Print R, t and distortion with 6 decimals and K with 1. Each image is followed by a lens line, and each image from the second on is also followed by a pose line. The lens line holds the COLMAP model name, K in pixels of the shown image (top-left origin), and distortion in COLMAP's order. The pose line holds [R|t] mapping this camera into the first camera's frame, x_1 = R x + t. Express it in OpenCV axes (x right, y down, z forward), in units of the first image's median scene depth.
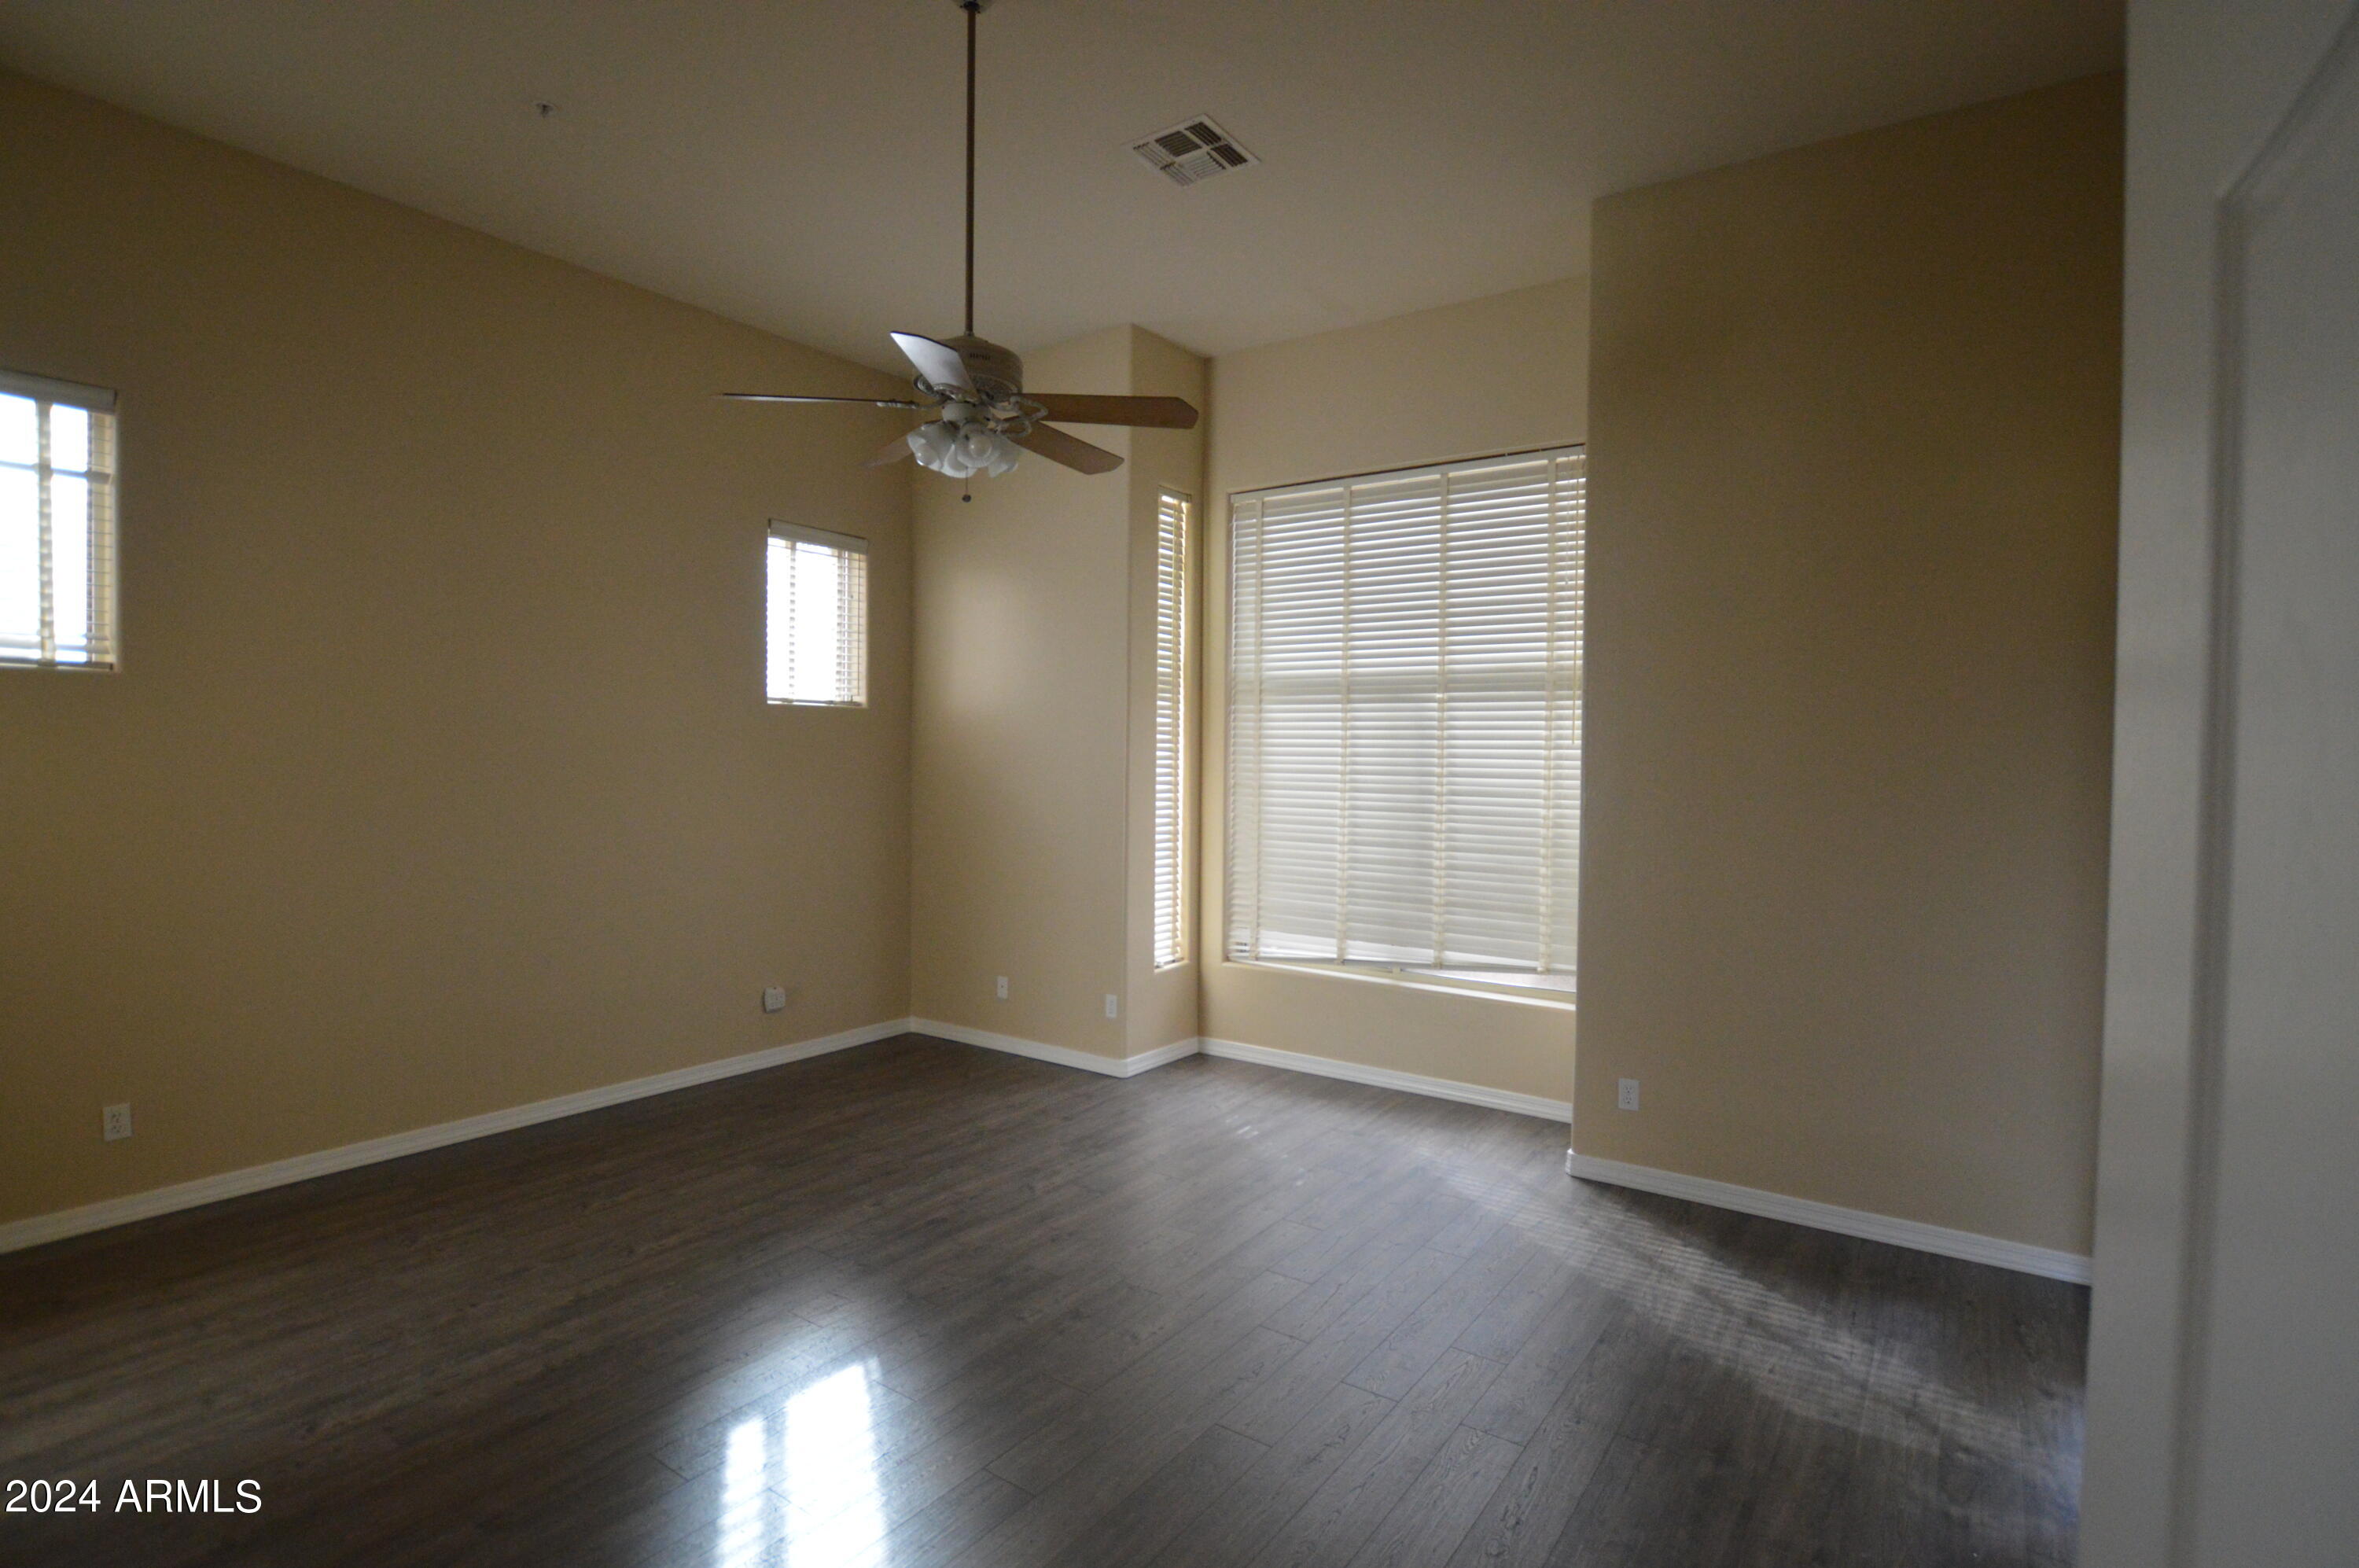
lens RADIAL K [[1141.1, 0, 1170.8], [0, 1141.1, 789.0], [0, 0, 1]] dist [-0.020719, 0.003956]
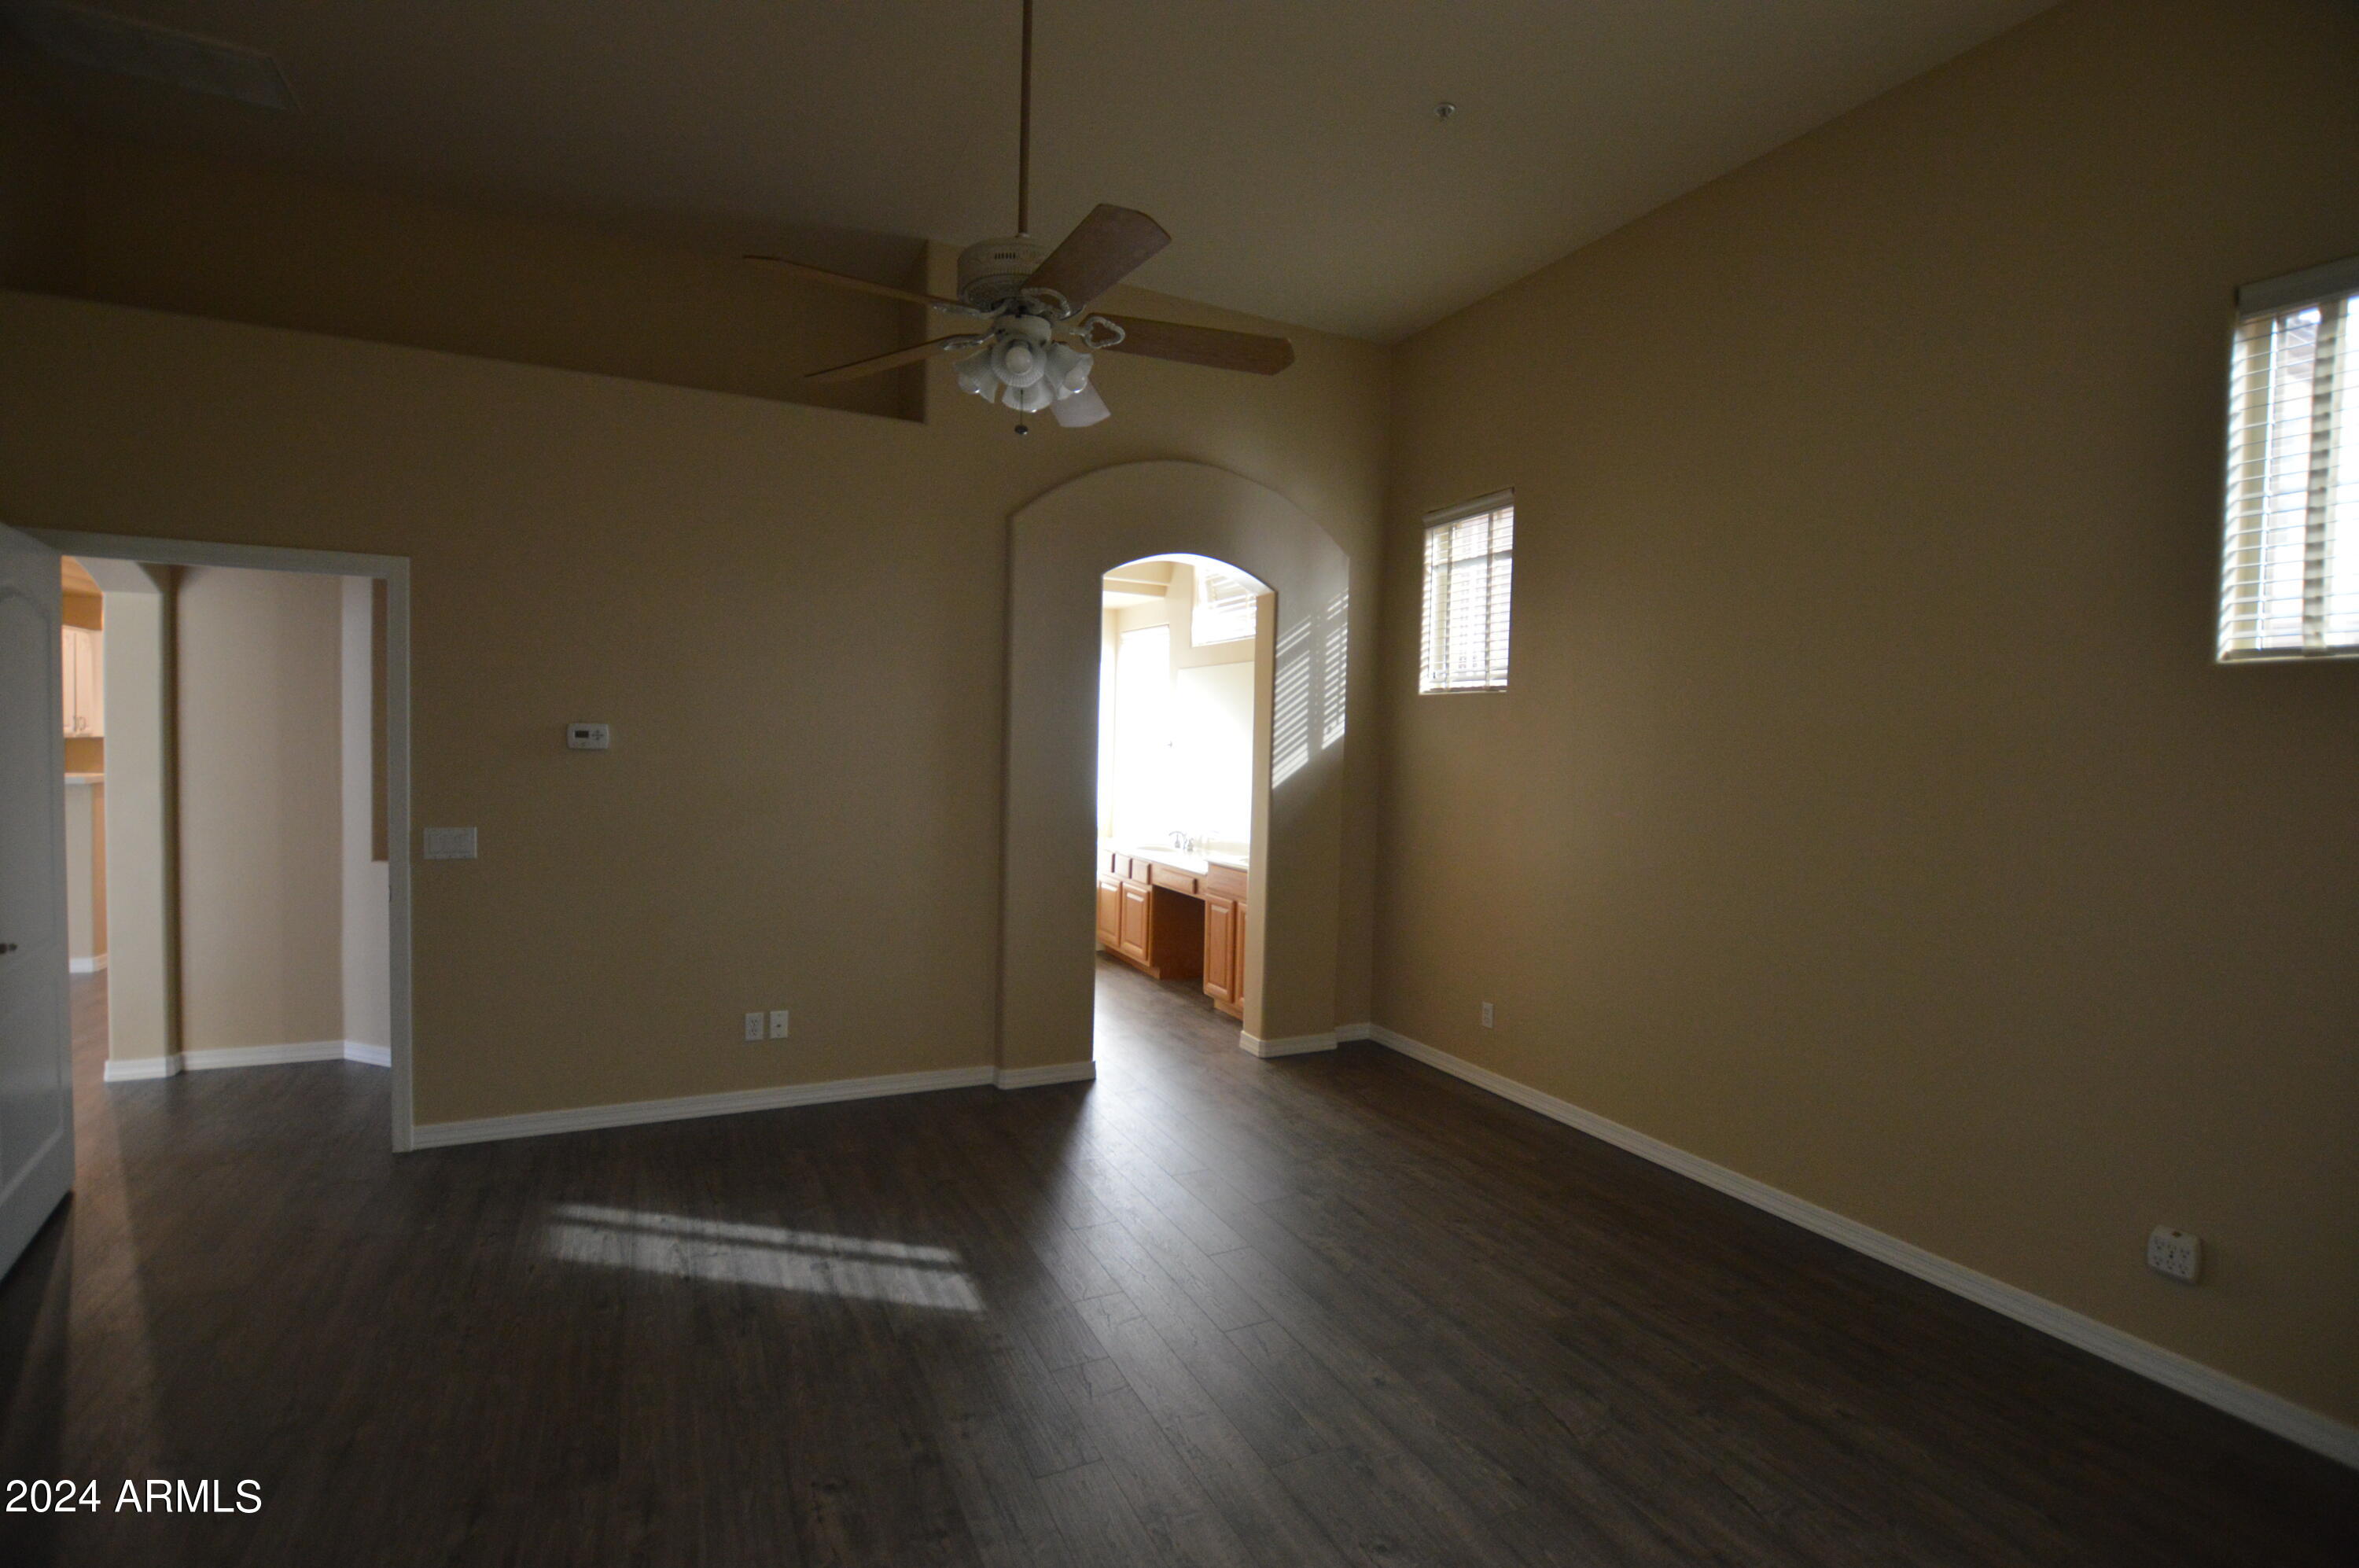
lens RADIAL K [[1060.0, 0, 1191.3], [0, 1060.0, 783.4], [0, 0, 1]] dist [-0.024548, 0.003183]
pose [[-0.467514, 0.012973, -0.883890, 0.335165], [-0.054000, 0.997606, 0.043205, -0.023016], [0.882335, 0.067929, -0.465694, 1.085202]]
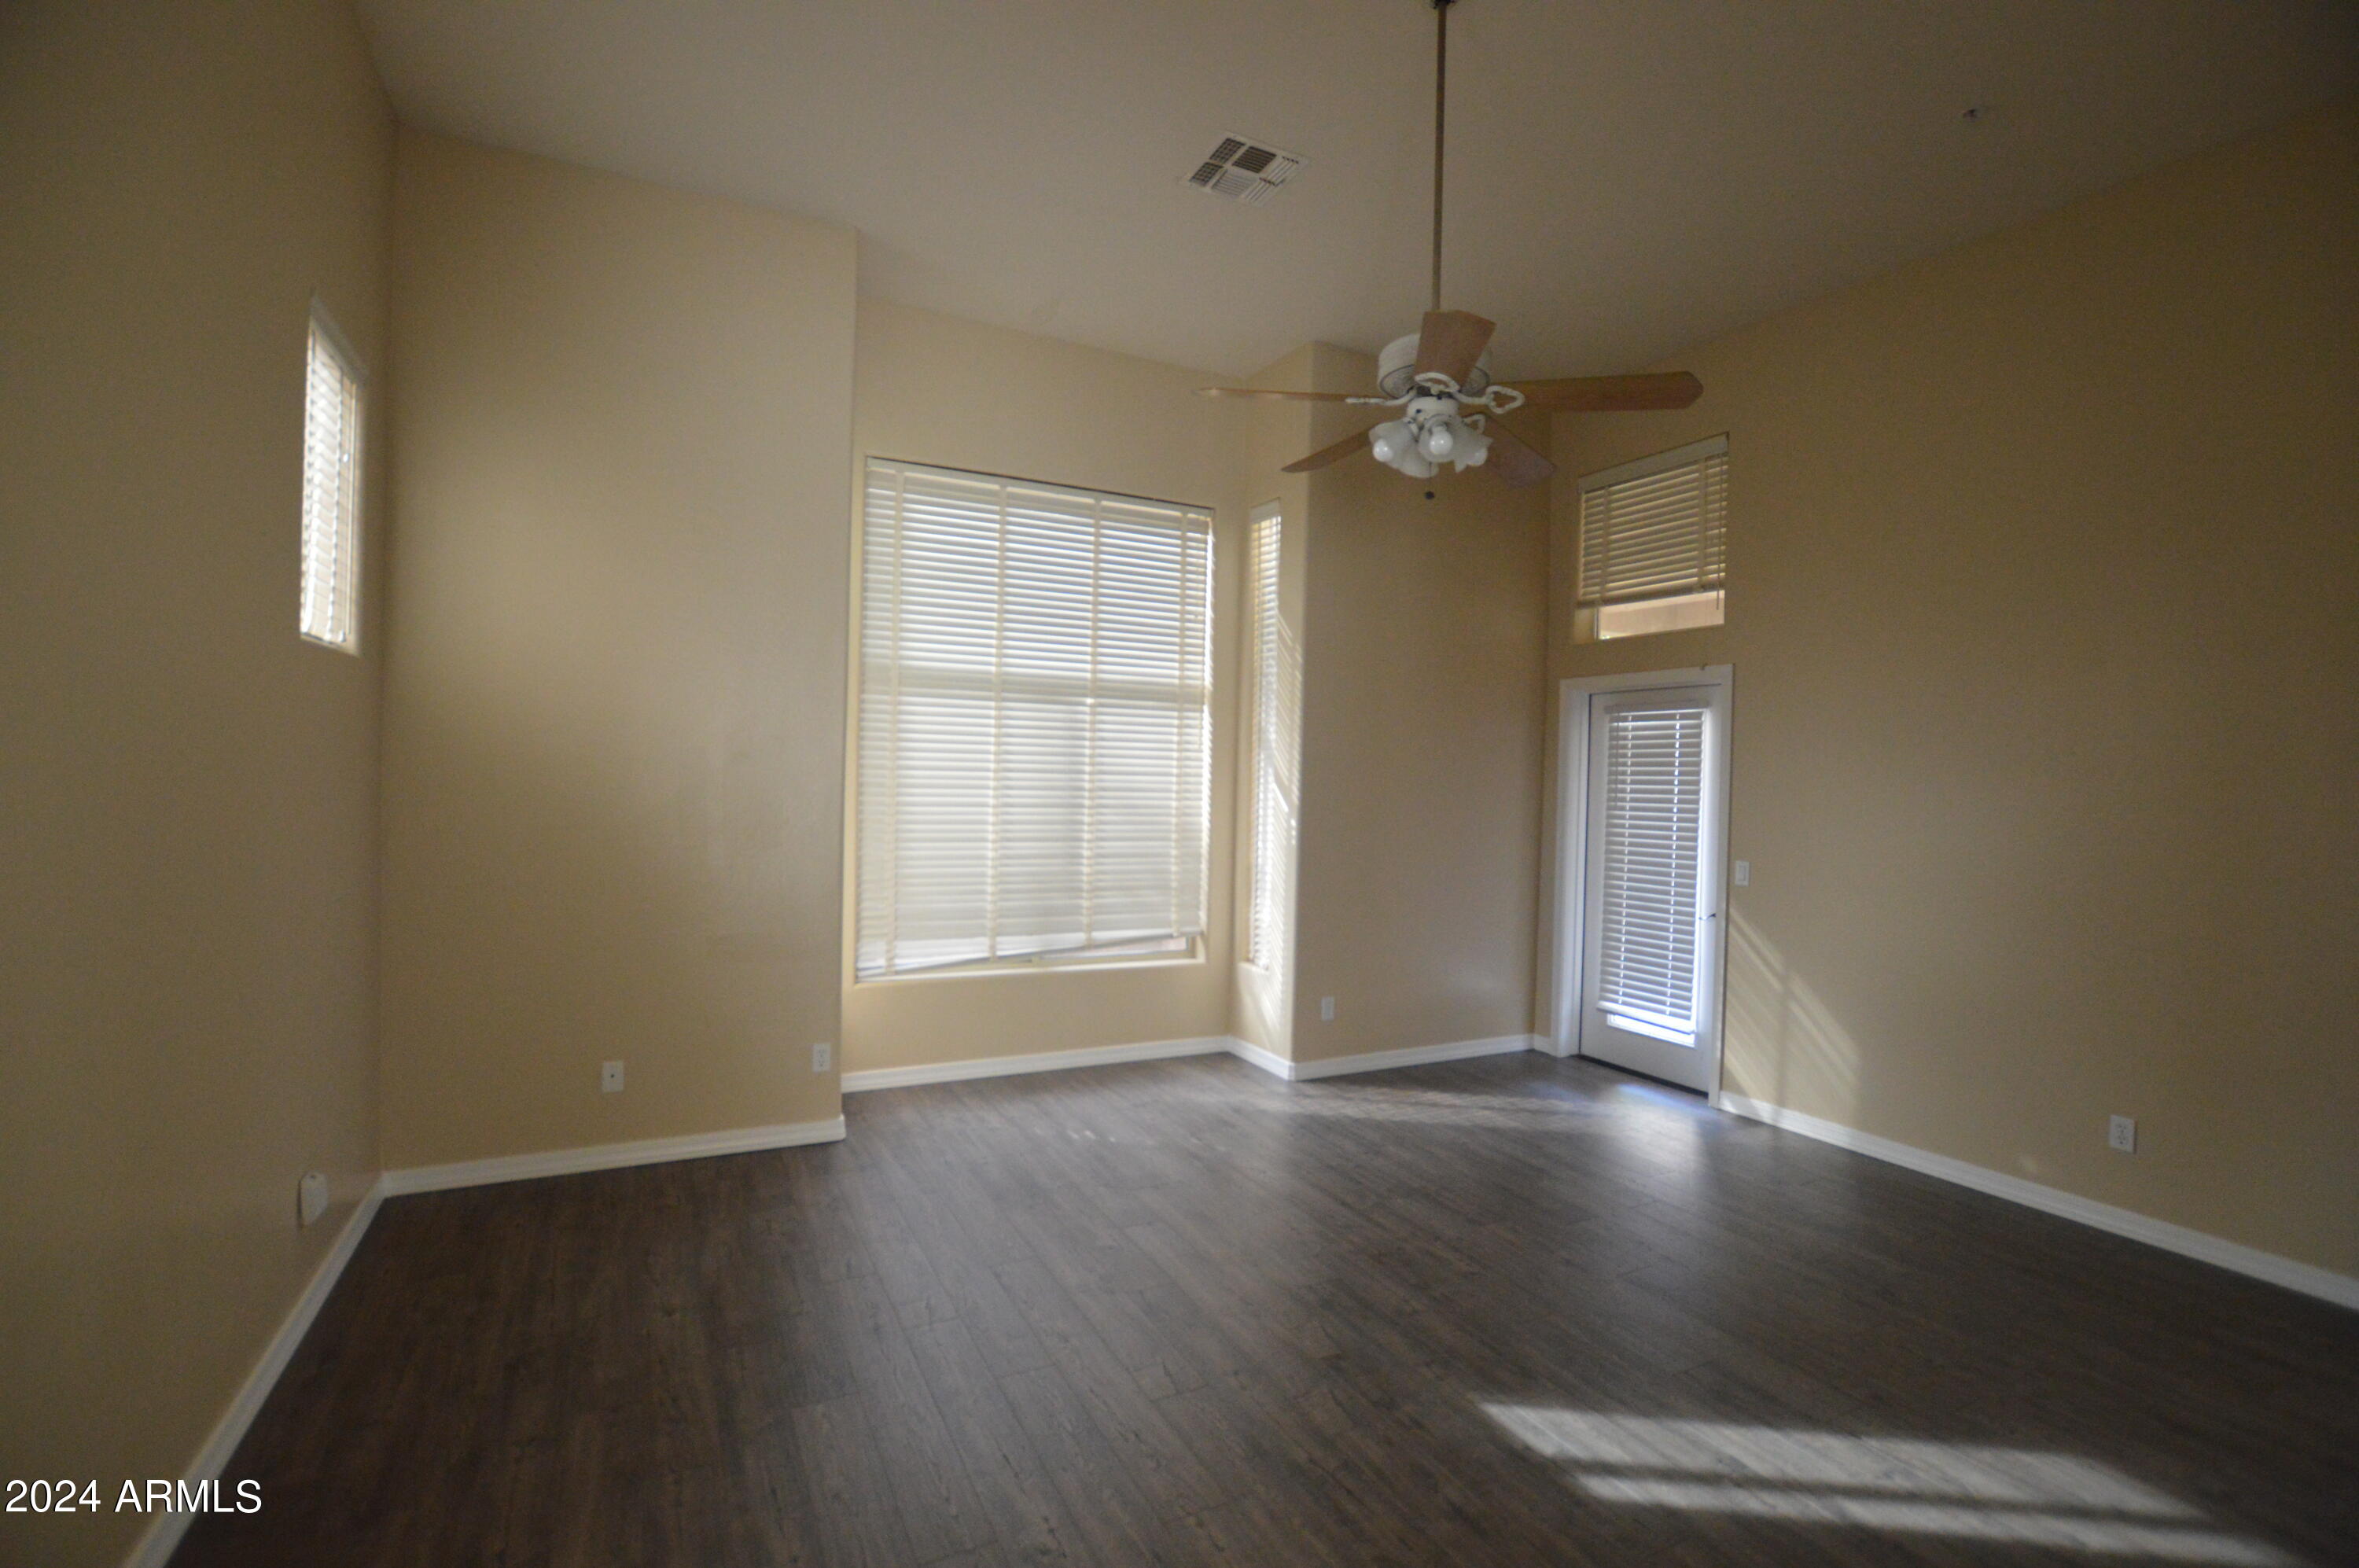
lens RADIAL K [[1060.0, 0, 1190.8], [0, 1060.0, 790.3], [0, 0, 1]] dist [-0.024548, 0.003183]
pose [[0.457400, -0.016044, 0.889116, -0.783343], [0.006399, 0.999871, 0.014751, -0.012401], [-0.889238, -0.001058, 0.457443, 0.554033]]
